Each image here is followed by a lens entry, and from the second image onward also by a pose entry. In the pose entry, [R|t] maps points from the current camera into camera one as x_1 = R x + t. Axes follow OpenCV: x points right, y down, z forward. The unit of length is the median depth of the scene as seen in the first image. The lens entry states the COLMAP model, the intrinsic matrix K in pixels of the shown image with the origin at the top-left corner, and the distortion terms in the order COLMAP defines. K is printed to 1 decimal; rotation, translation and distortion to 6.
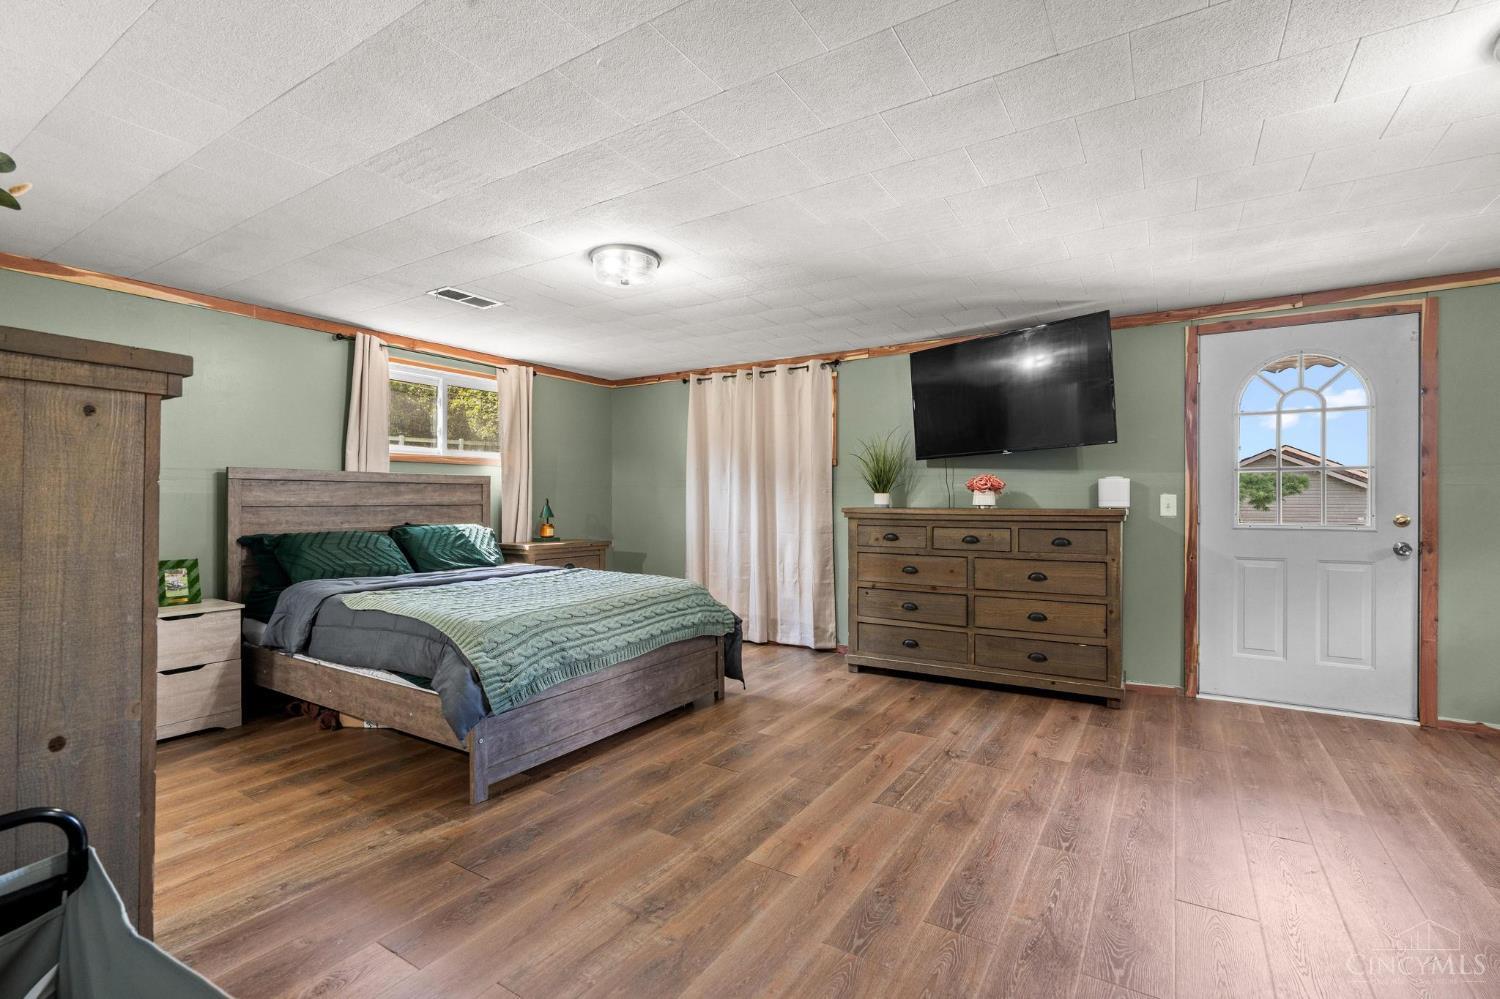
lens RADIAL K [[683.7, 0, 753.0], [0, 683.7, 498.8], [0, 0, 1]] dist [-0.011262, 0.003802]
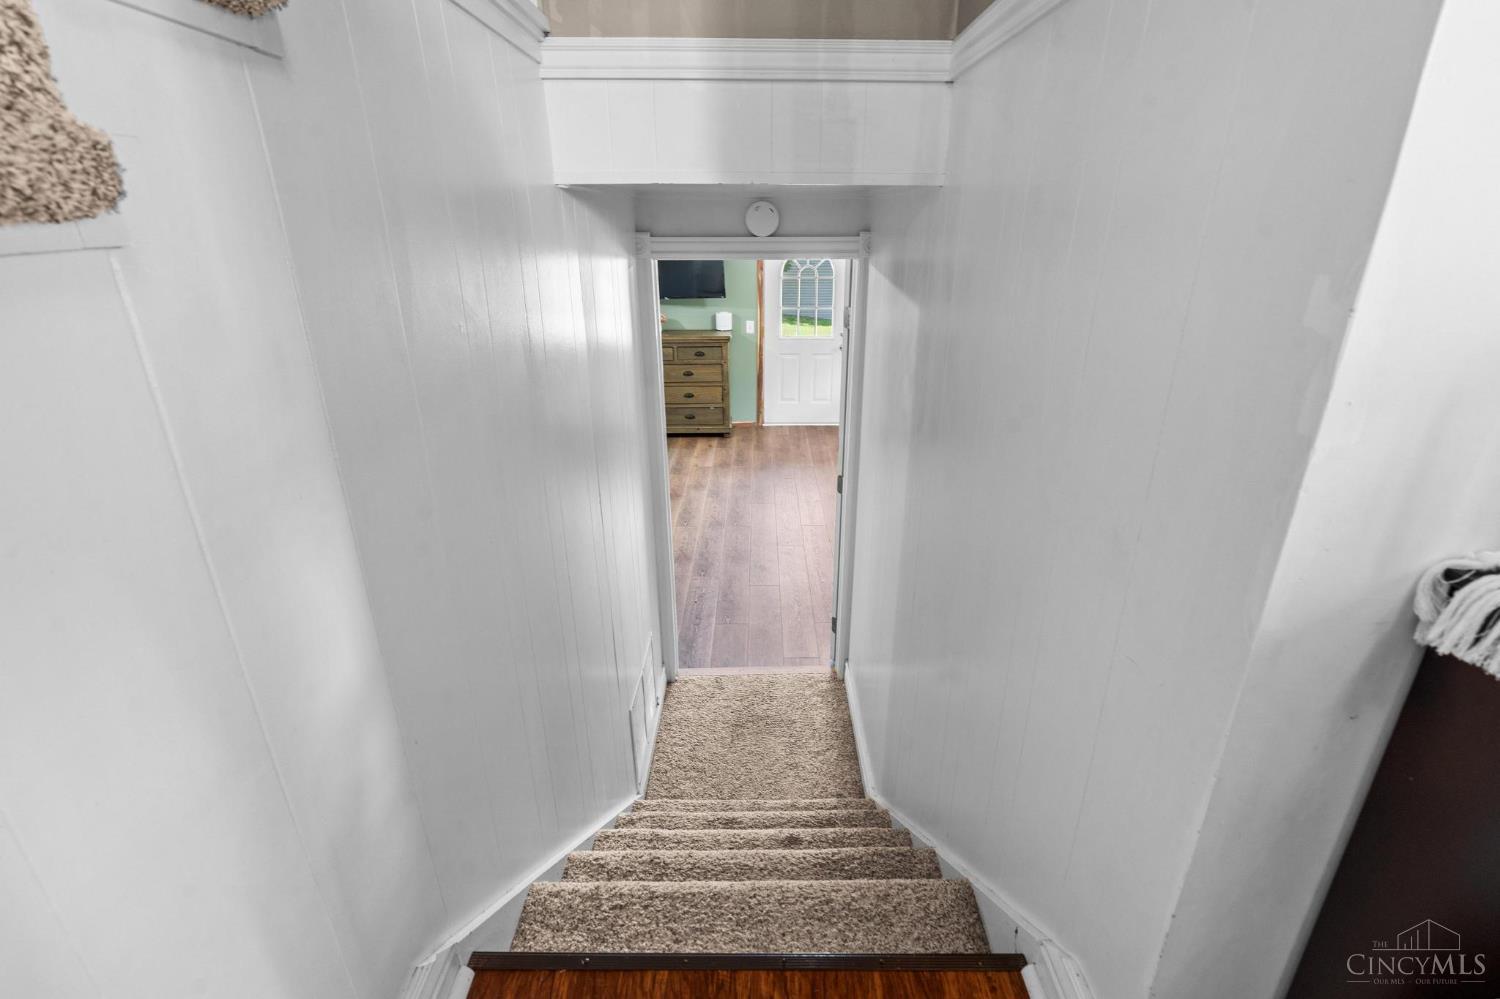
lens RADIAL K [[683.7, 0, 756.1], [0, 683.7, 498.0], [0, 0, 1]] dist [-0.011262, 0.003802]
pose [[0.853808, -0.195813, 0.482357, -0.408413], [0.004496, 0.929303, 0.369291, -0.273844], [-0.520568, -0.313135, 0.794327, -0.707496]]
